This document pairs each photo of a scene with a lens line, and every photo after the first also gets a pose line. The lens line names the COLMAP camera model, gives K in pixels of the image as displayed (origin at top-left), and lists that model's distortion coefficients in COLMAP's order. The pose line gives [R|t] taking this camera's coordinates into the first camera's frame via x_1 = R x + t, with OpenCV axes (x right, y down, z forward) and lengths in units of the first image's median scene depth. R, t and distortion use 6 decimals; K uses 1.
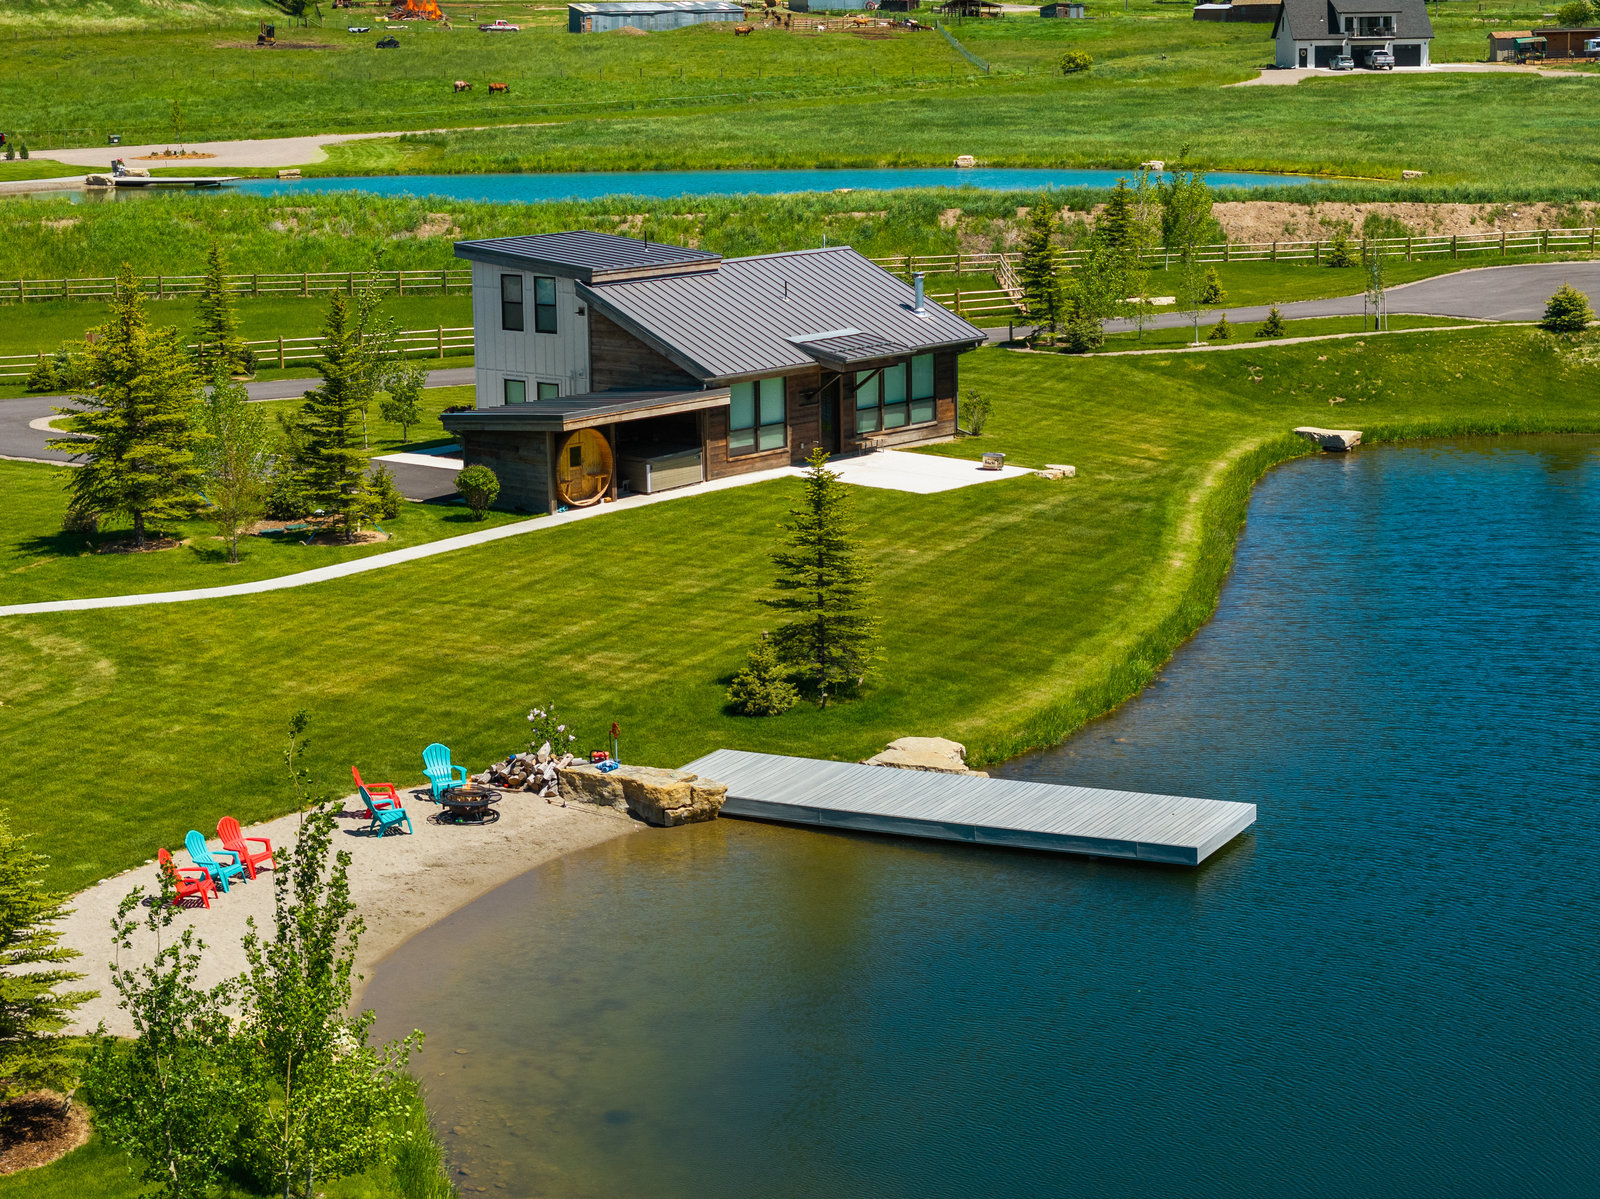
lens RADIAL K [[3207.4, 0, 800.0], [0, 3207.4, 599.5], [0, 0, 1]] dist [-0.170682, 1.157024]
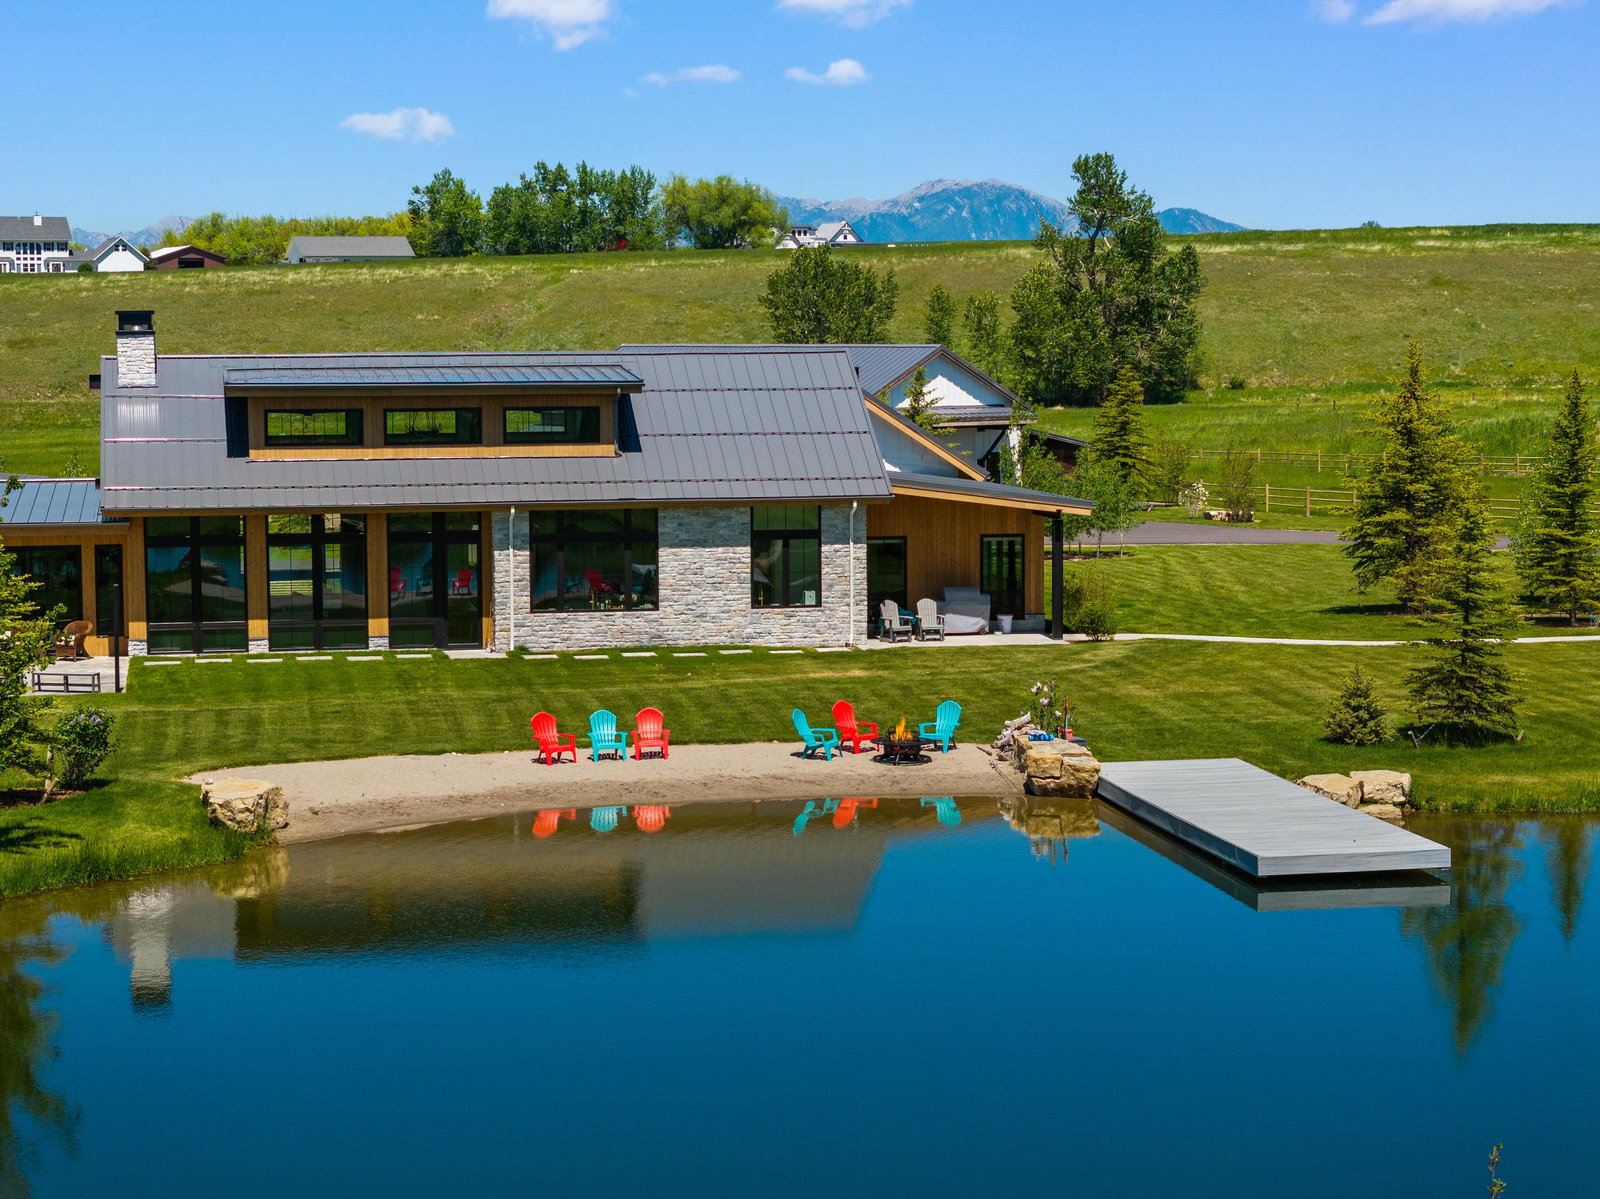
lens RADIAL K [[3207.4, 0, 800.0], [0, 3207.4, 599.5], [0, 0, 1]] dist [-0.170682, 1.157024]
pose [[0.593133, 0.078253, -0.801293, 0.449483], [-0.153363, 0.988023, -0.017033, 0.024090], [0.790363, 0.132991, 0.598030, 0.205776]]
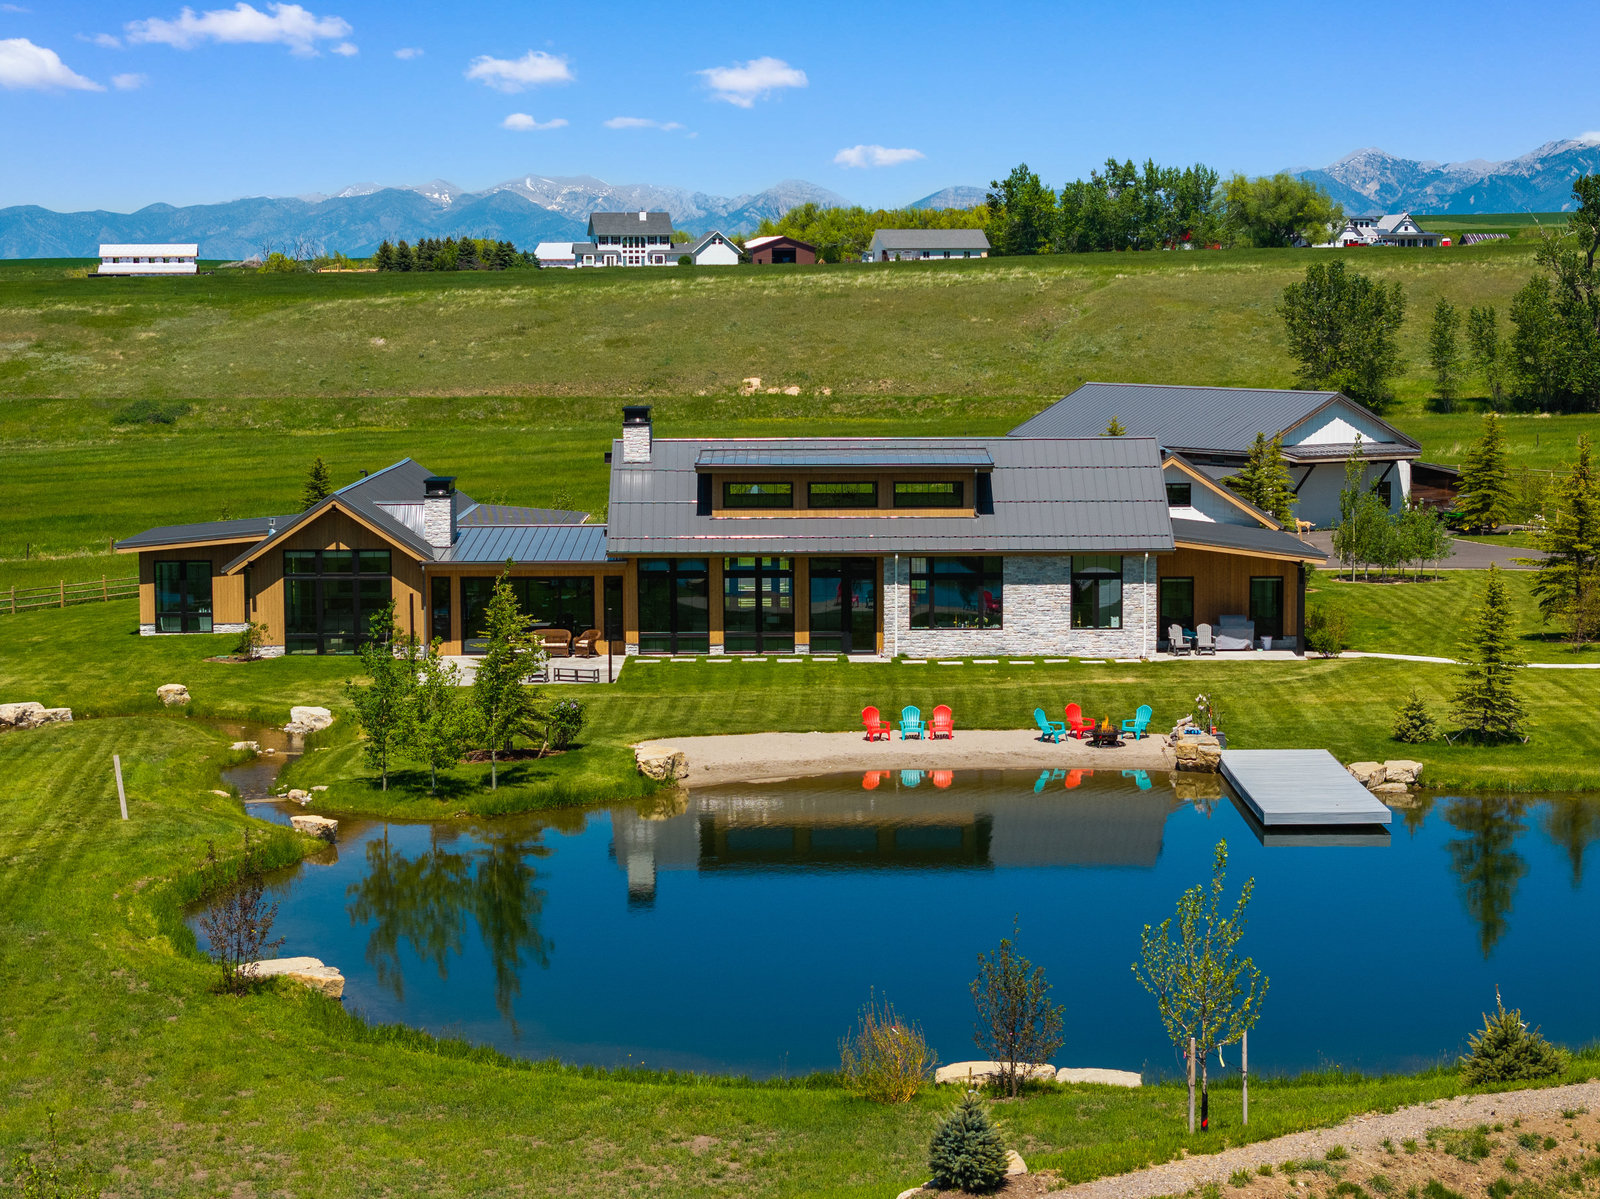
lens RADIAL K [[3207.4, 0, 800.0], [0, 3207.4, 599.5], [0, 0, 1]] dist [-0.170682, 1.157024]
pose [[0.430147, 0.097283, -0.897502, 0.777052], [-0.170010, 0.985117, 0.025299, -0.010737], [0.886606, 0.141702, 0.440284, 0.097007]]
